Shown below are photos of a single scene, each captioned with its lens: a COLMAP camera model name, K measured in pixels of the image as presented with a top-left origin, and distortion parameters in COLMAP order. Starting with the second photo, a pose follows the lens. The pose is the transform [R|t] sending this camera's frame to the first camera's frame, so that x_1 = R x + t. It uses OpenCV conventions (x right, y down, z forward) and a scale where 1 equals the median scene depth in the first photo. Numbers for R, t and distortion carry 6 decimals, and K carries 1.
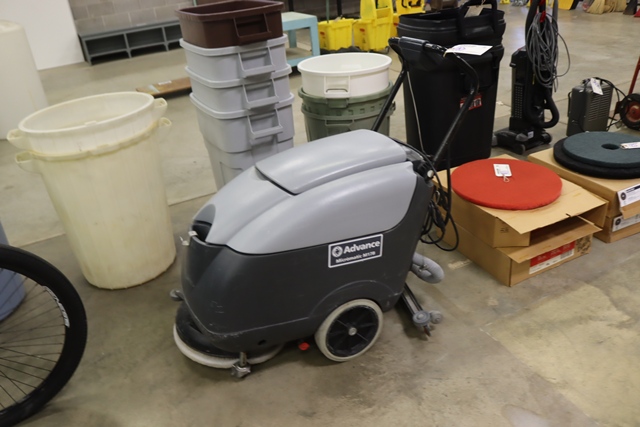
lens RADIAL K [[523.7, 0, 320.0], [0, 523.7, 213.5], [0, 0, 1]] dist [-0.150964, 0.119633]
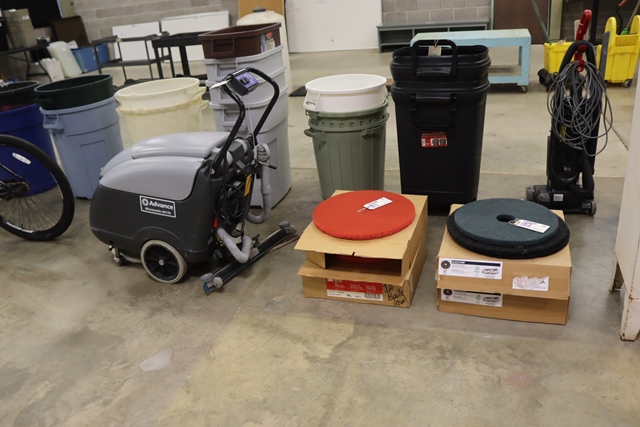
lens RADIAL K [[523.7, 0, 320.0], [0, 523.7, 213.5], [0, 0, 1]] dist [-0.150964, 0.119633]
pose [[0.726440, 0.307734, -0.614478, 1.073916], [-0.296458, 0.946990, 0.123783, -0.187302], [0.619997, 0.092246, 0.779162, 0.114446]]
